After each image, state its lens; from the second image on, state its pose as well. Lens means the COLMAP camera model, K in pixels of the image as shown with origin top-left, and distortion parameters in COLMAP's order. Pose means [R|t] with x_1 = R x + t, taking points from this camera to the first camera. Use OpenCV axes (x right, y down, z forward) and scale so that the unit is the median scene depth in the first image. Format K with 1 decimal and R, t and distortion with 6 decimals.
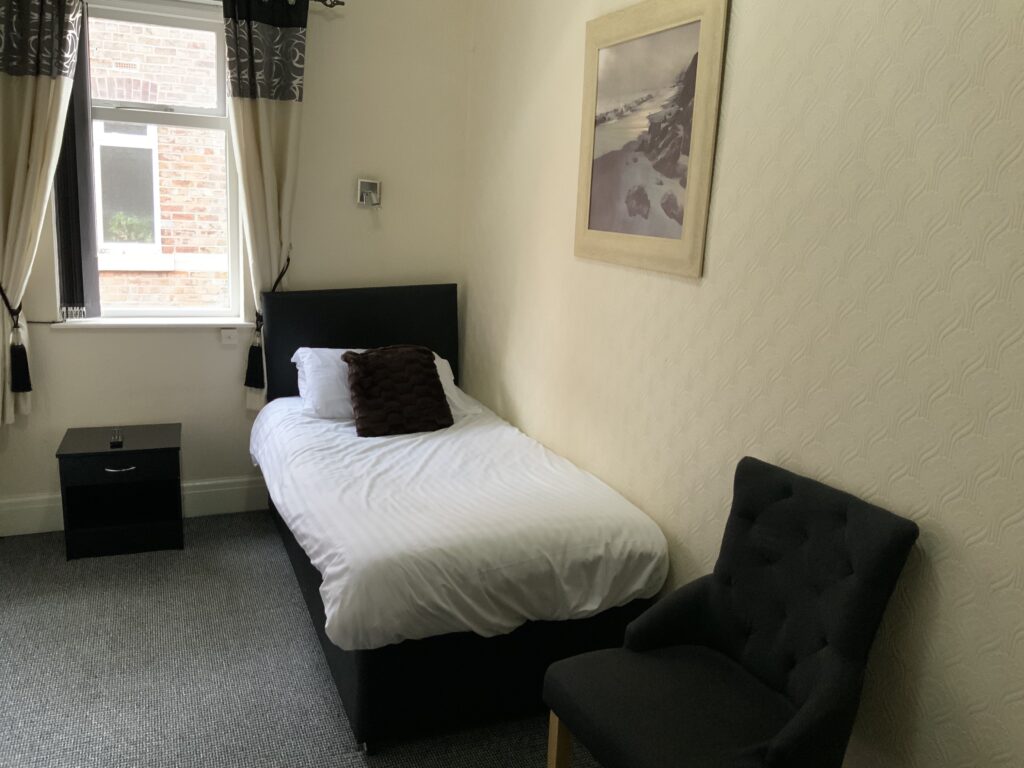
lens RADIAL K [[851.0, 0, 512.0], [0, 851.0, 384.0], [0, 0, 1]] dist [0.038764, -0.080010]
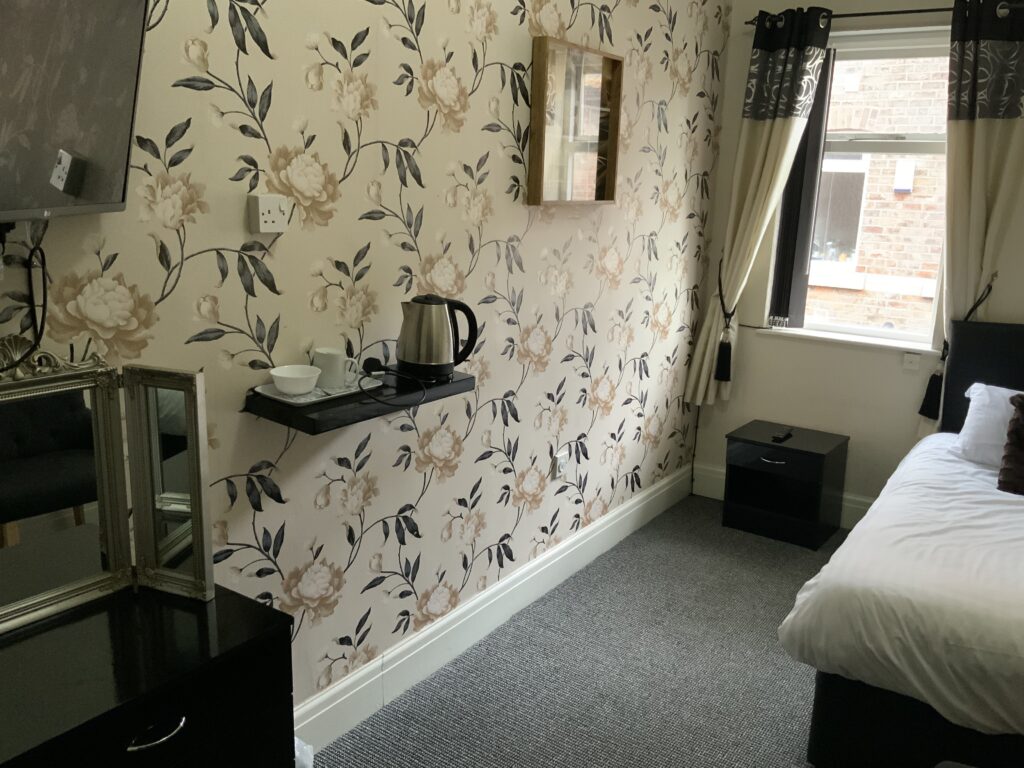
lens RADIAL K [[851.0, 0, 512.0], [0, 851.0, 384.0], [0, 0, 1]] dist [0.038764, -0.080010]
pose [[0.538910, 0.155911, -0.827809, 0.265373], [-0.185978, 0.980494, 0.063594, -0.007516], [0.821577, 0.119683, 0.557394, 0.076425]]
